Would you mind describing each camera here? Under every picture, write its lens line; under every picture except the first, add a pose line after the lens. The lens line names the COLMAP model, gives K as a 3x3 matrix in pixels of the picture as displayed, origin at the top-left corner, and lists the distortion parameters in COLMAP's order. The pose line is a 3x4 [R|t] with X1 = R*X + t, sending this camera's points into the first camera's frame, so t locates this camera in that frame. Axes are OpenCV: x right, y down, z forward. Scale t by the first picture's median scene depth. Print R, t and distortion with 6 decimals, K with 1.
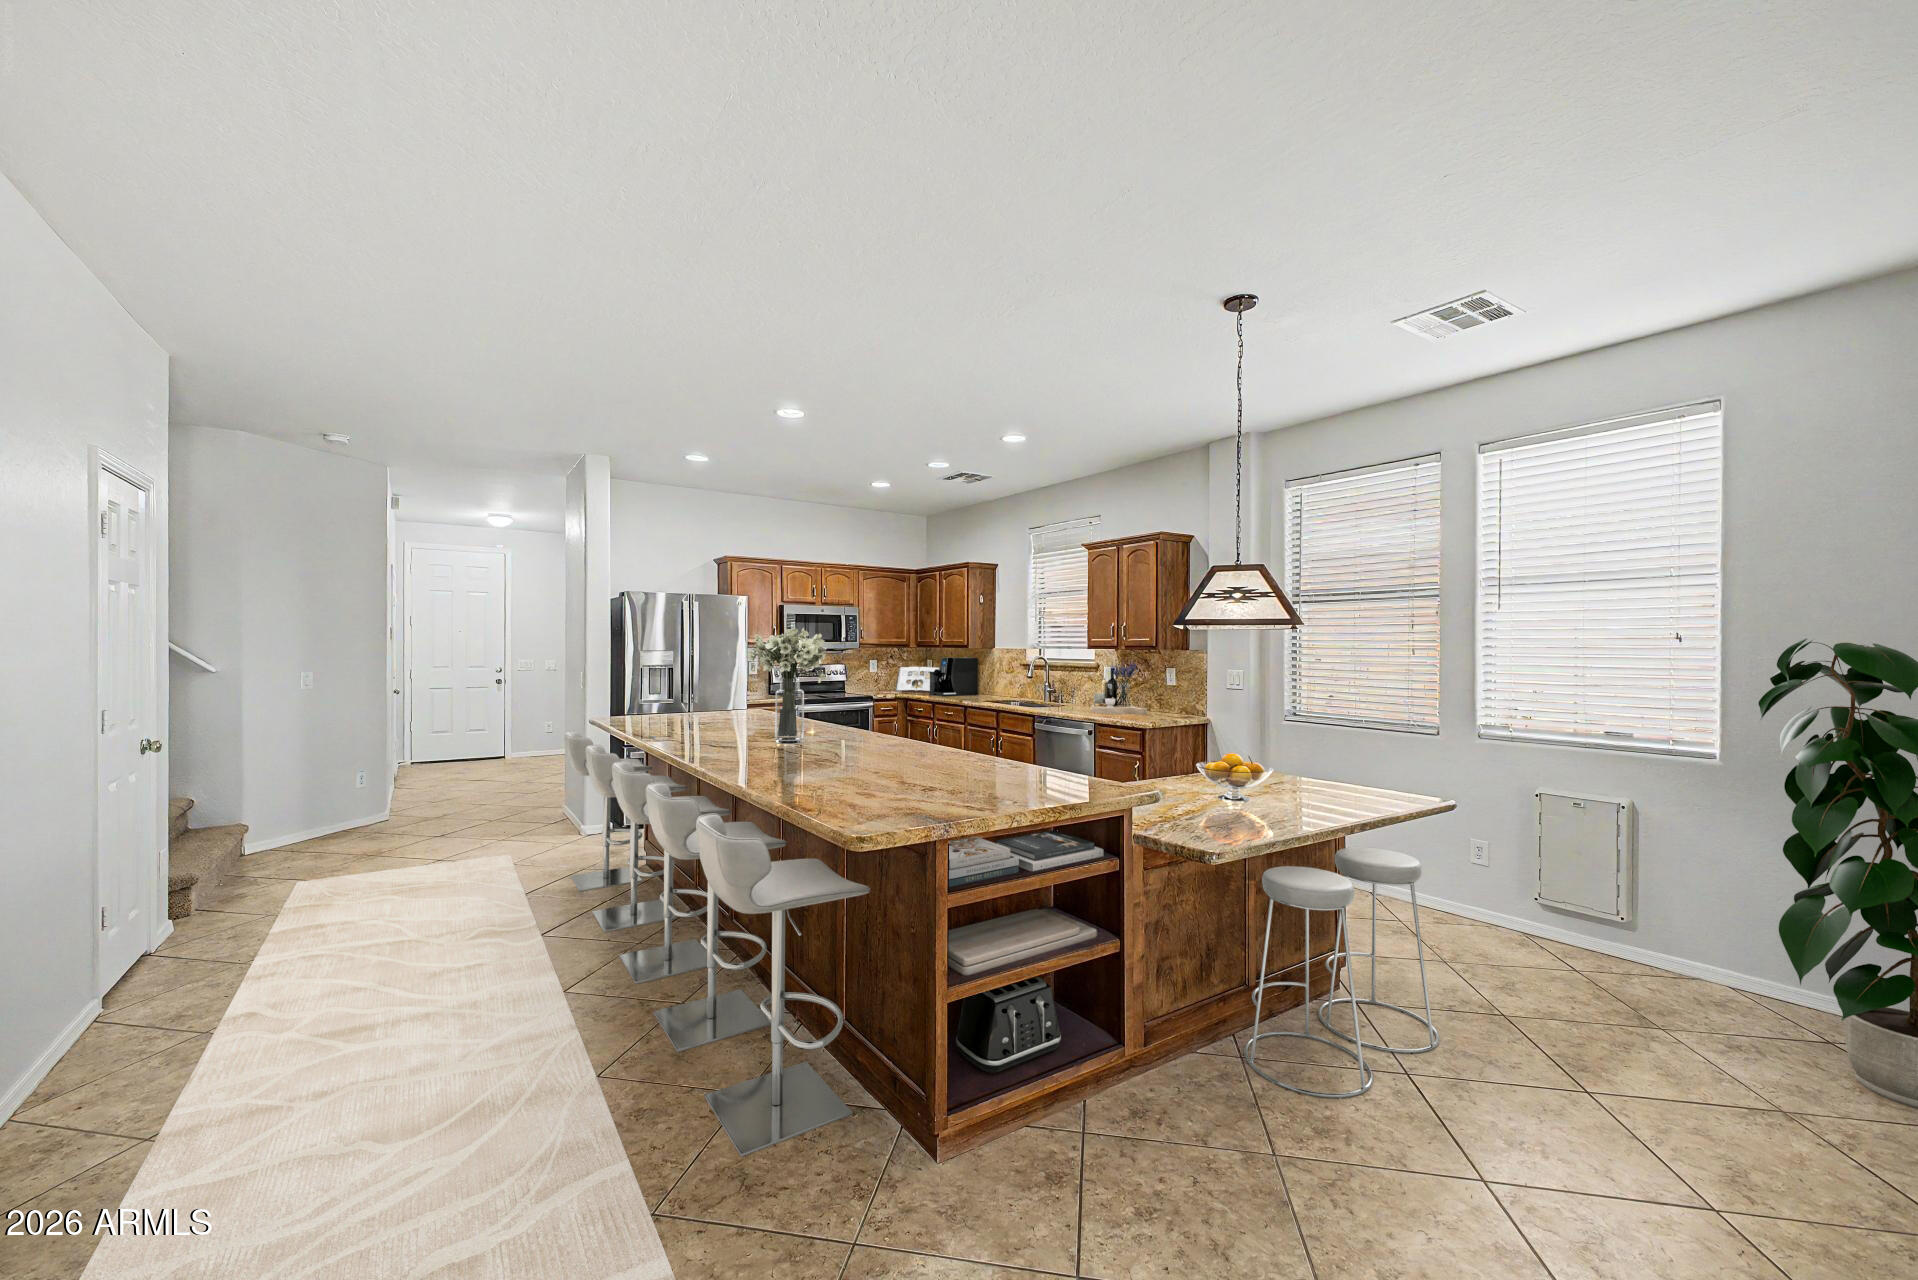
lens RADIAL K [[757.7, 0, 959.0], [0, 757.7, 640.0], [0, 0, 1]] dist [-0.012950, -0.000476]
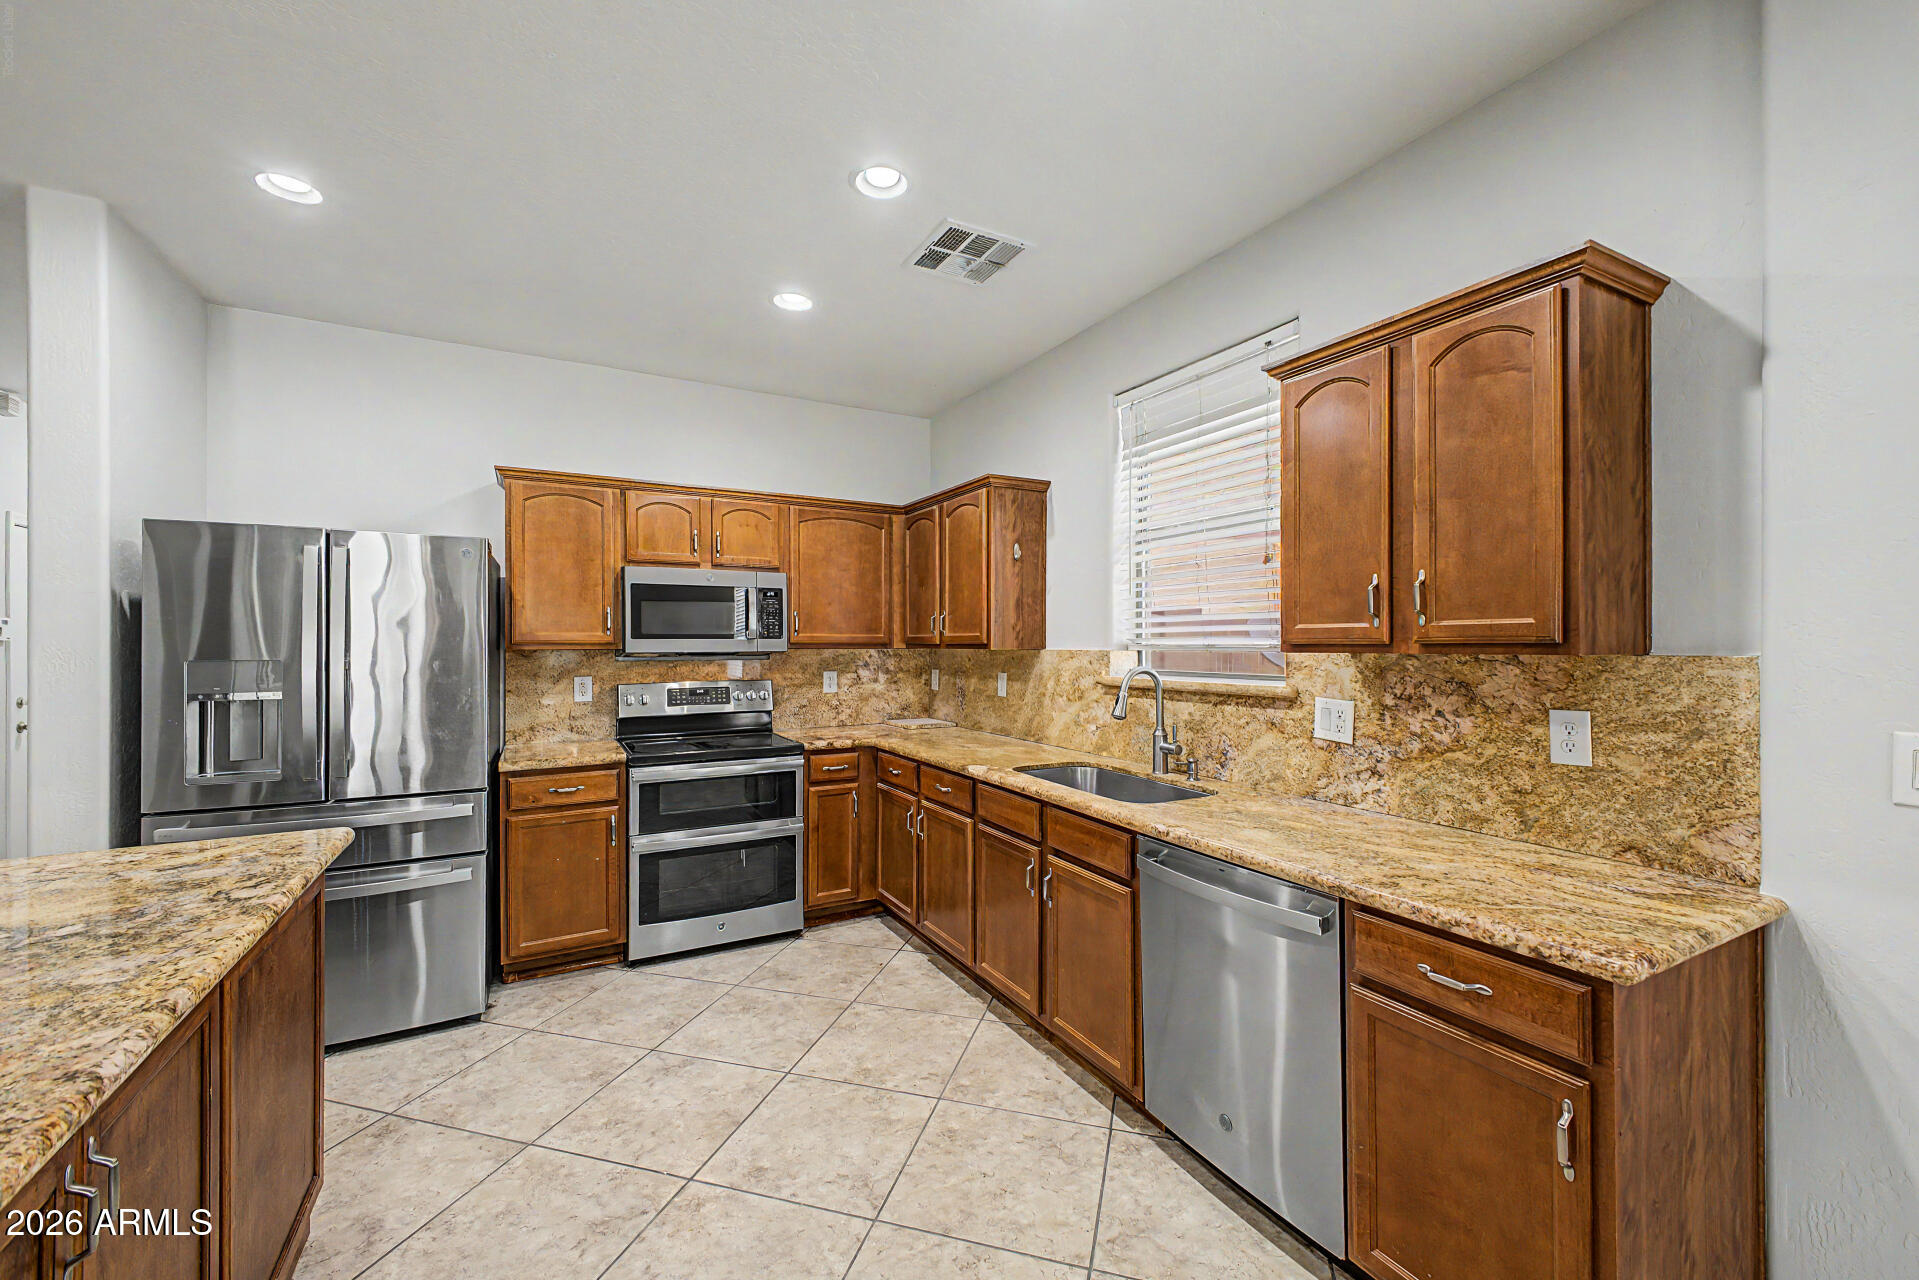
lens RADIAL K [[758.1, 0, 959.5], [0, 758.1, 640.0], [0, 0, 1]] dist [-0.012950, -0.000476]
pose [[0.994996, -0.005660, -0.099752, 0.042064], [0.005726, 0.999984, 0.000371, 0.003961], [0.099749, -0.000940, 0.995012, 0.511327]]
